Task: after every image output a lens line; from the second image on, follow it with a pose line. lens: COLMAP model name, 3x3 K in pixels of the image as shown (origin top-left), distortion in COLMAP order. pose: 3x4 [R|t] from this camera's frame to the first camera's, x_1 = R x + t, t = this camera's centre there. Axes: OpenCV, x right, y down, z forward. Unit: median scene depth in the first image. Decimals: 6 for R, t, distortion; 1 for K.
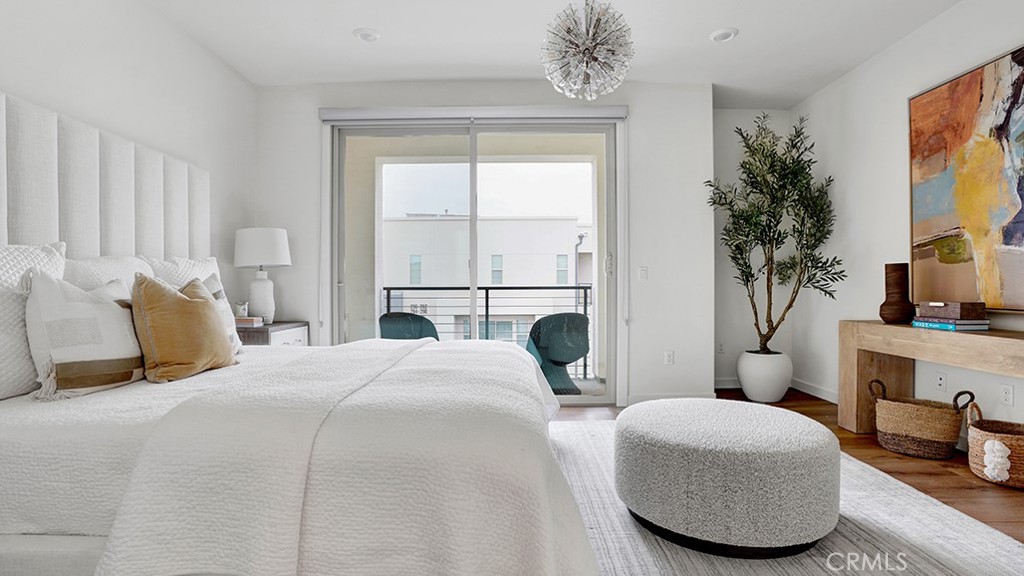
lens RADIAL K [[488.0, 0, 512.0], [0, 488.0, 287.7], [0, 0, 1]] dist [-0.040445, 0.003581]
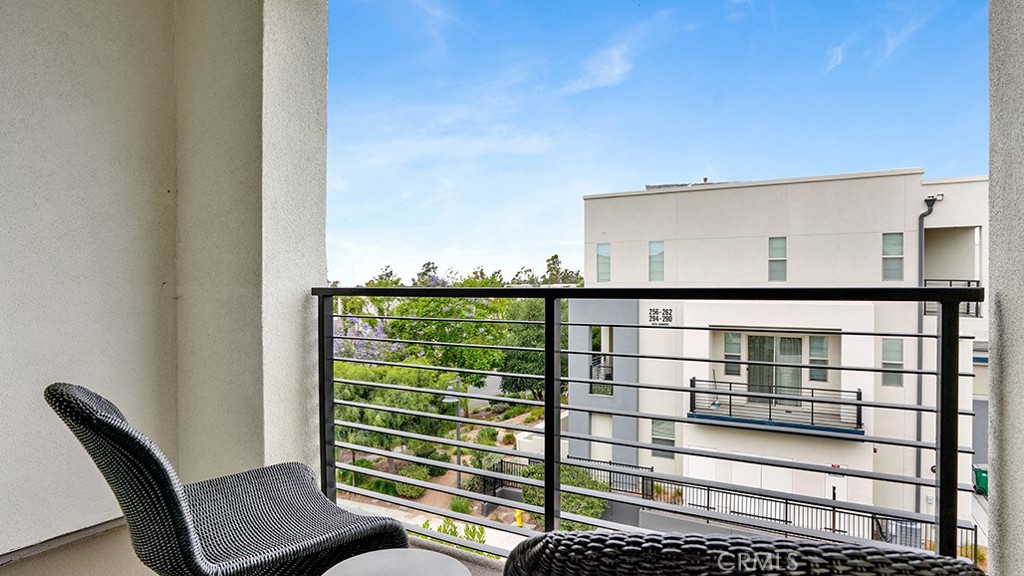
lens RADIAL K [[573.5, 0, 513.3], [0, 573.5, 292.7], [0, 0, 1]] dist [-0.016326, 0.000759]
pose [[0.881994, 0.008631, -0.471182, 0.135416], [-0.002250, 0.999898, 0.014103, -0.006252], [0.471256, -0.011378, 0.881923, 0.983185]]
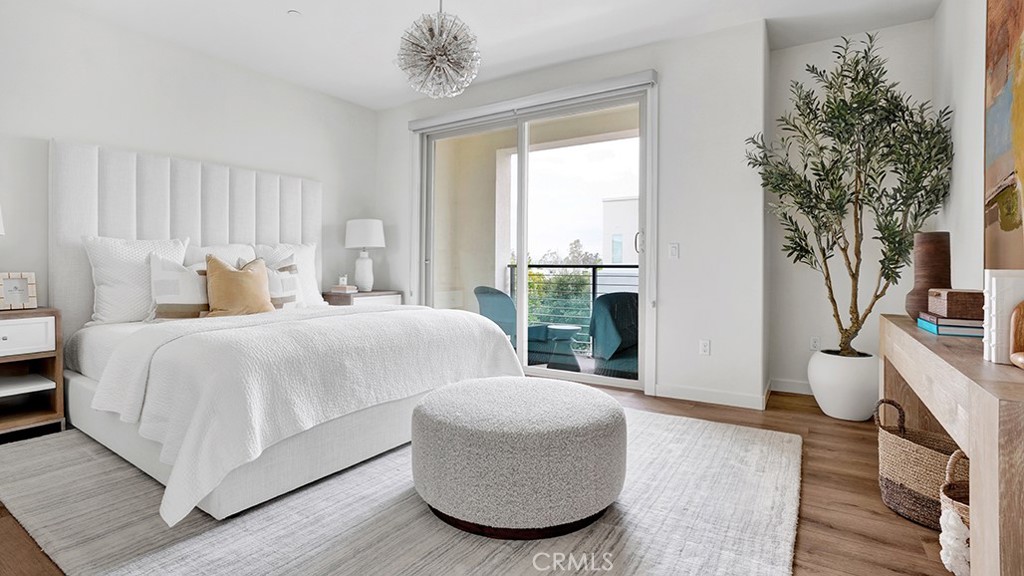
lens RADIAL K [[488.0, 0, 493.4], [0, 488.0, 259.7], [0, 0, 1]] dist [-0.040445, 0.003581]
pose [[0.831868, 0.000451, -0.554973, 0.484012], [-0.007534, 0.999917, -0.010481, -0.000673], [0.554922, 0.012900, 0.831802, 0.070248]]
